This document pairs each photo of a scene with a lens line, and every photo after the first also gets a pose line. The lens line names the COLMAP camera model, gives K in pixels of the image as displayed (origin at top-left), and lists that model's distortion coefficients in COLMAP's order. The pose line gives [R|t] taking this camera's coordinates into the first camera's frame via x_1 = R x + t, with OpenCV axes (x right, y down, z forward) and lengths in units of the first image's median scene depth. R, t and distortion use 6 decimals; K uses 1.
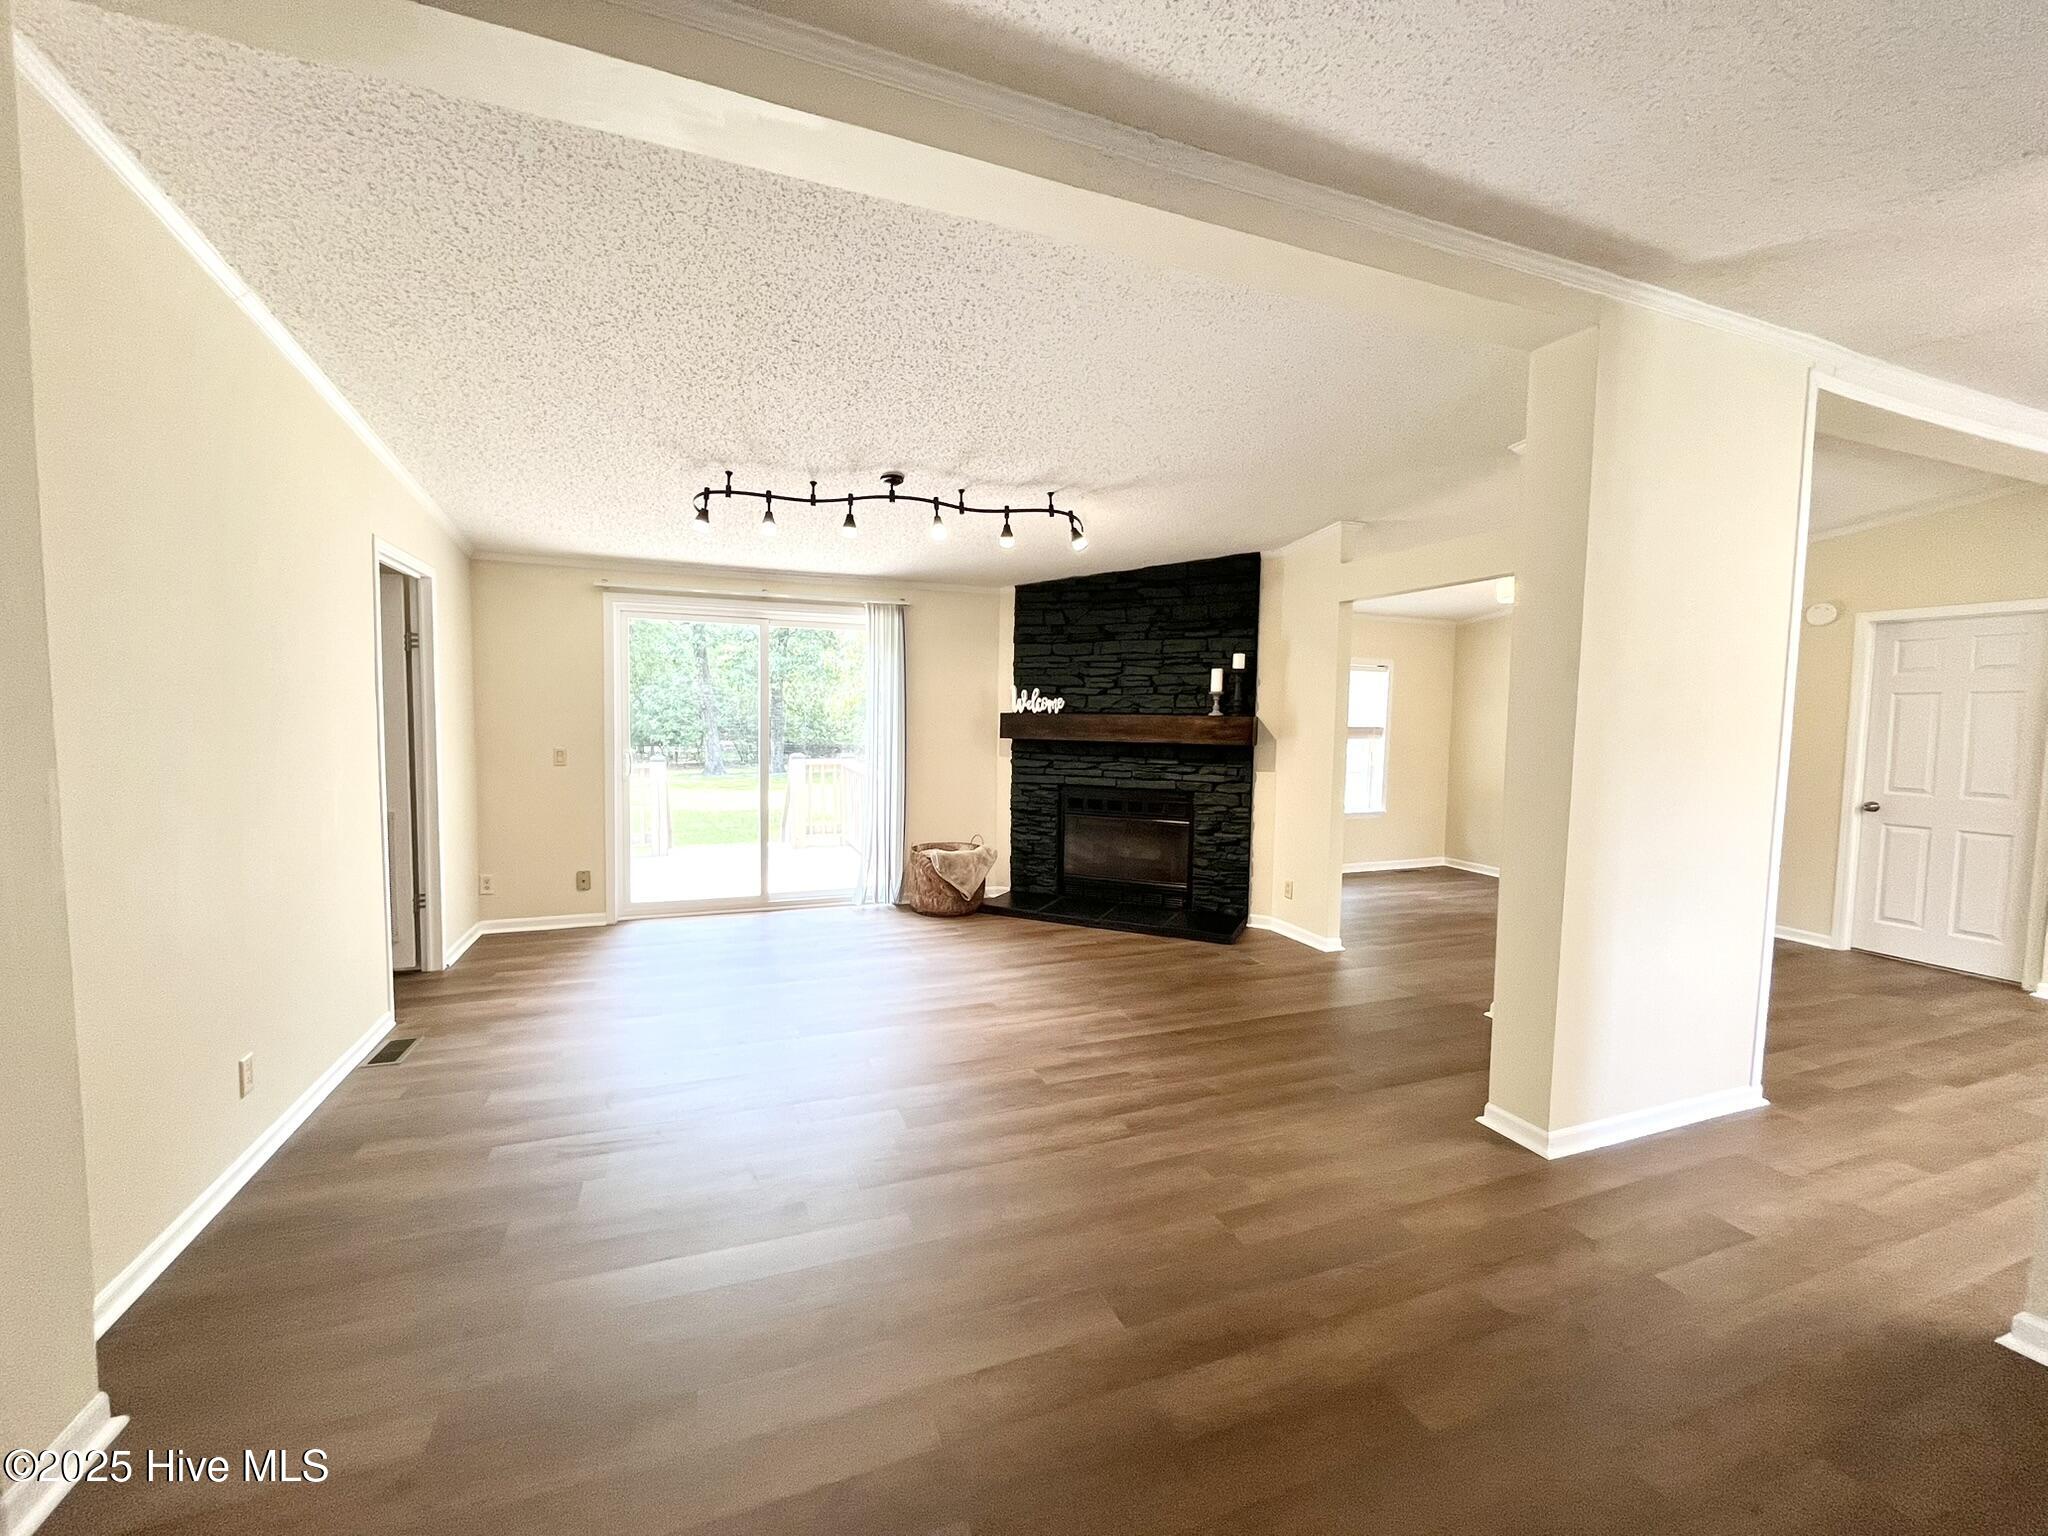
lens RADIAL K [[831.0, 0, 1024.0], [0, 831.0, 768.0], [0, 0, 1]] dist [-0.015186, -0.000014]
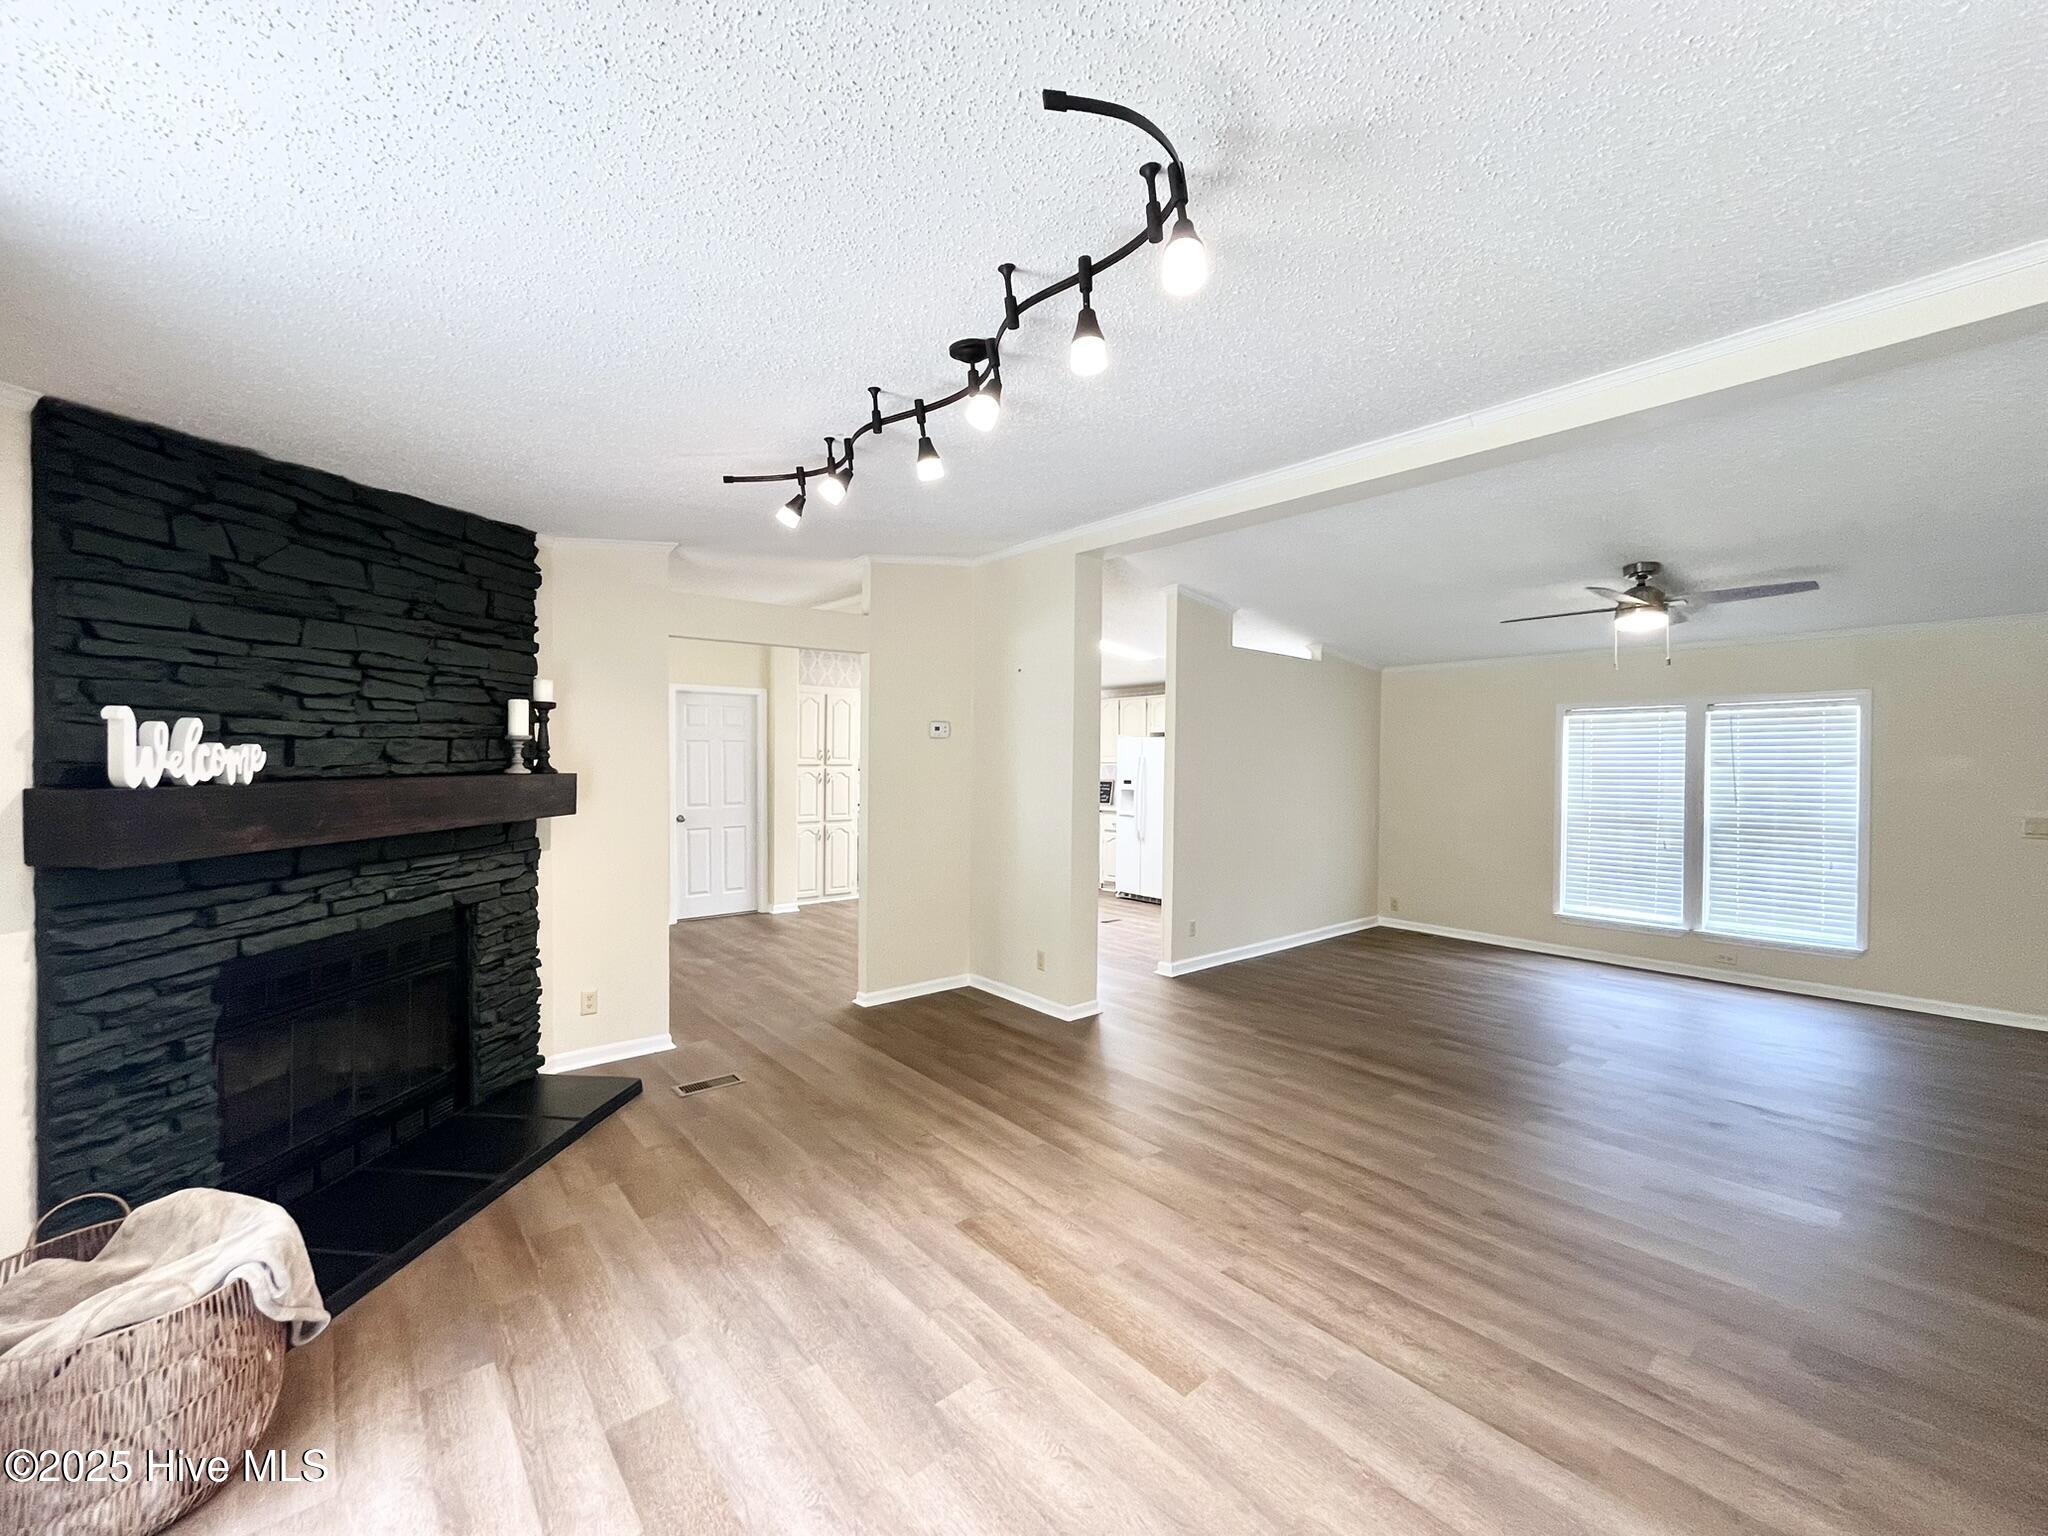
lens RADIAL K [[831.0, 0, 1024.0], [0, 831.0, 768.0], [0, 0, 1]] dist [-0.015186, -0.000014]
pose [[-0.324872, -0.032752, 0.945191, -0.471108], [0.055338, 0.997030, 0.053568, -0.076672], [-0.944138, 0.069707, -0.322094, 0.808851]]
